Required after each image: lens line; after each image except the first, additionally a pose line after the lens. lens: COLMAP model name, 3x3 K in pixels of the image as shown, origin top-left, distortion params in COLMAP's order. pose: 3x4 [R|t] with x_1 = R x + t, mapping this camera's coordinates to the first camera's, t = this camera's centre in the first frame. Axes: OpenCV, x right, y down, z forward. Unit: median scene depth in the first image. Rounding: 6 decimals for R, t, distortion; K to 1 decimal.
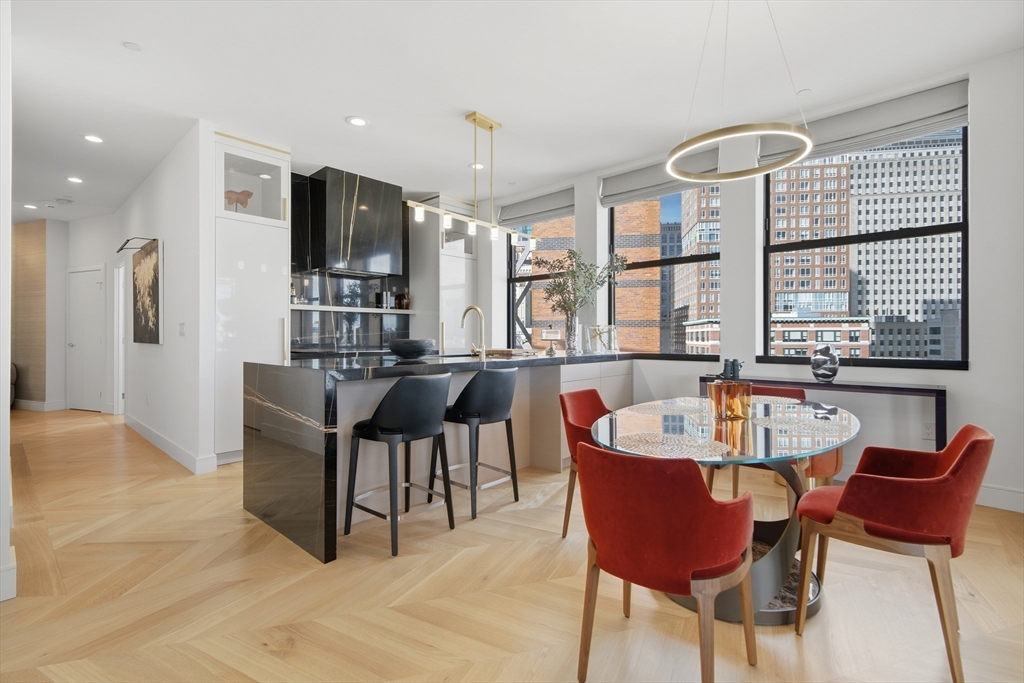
lens RADIAL K [[467.5, 0, 506.1], [0, 467.5, 334.3], [0, 0, 1]] dist [-0.002290, 0.001658]
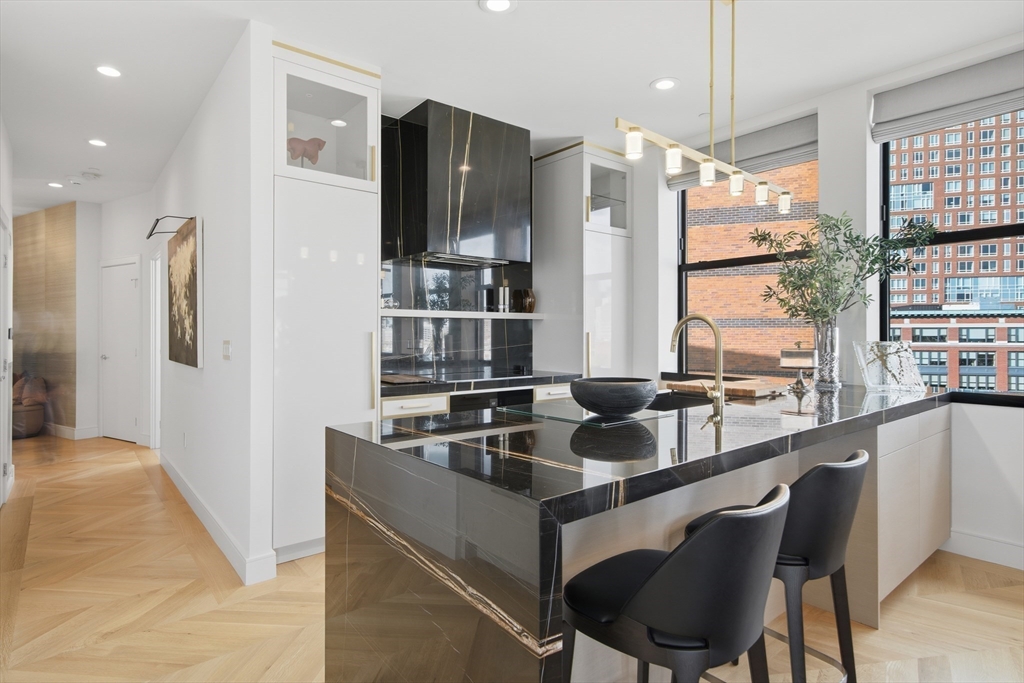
lens RADIAL K [[549.8, 0, 505.6], [0, 549.8, 333.5], [0, 0, 1]] dist [-0.004170, 0.002535]
pose [[0.989067, 0.001080, -0.147462, -0.165916], [-0.000519, 0.999993, 0.003838, -0.032697], [0.147465, -0.003719, 0.989060, 0.254395]]
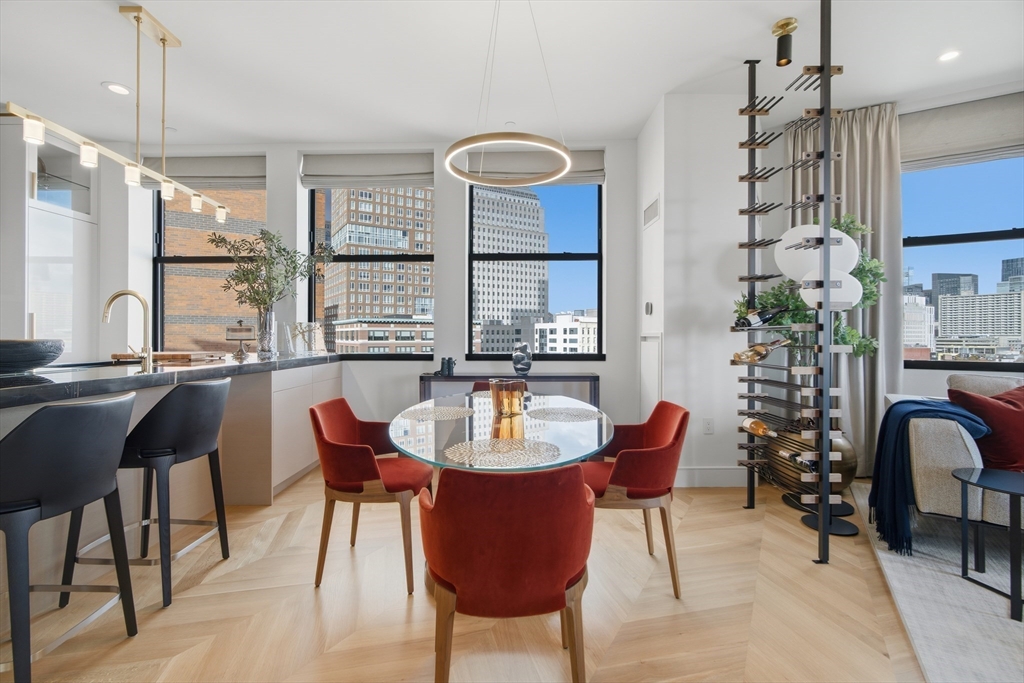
lens RADIAL K [[467.5, 0, 513.6], [0, 467.5, 333.6], [0, 0, 1]] dist [-0.002290, 0.001658]
pose [[0.742837, 0.005160, 0.669453, -0.089637], [-0.005418, 0.999984, -0.001696, 0.000062], [-0.669451, -0.002367, 0.742853, 0.097584]]
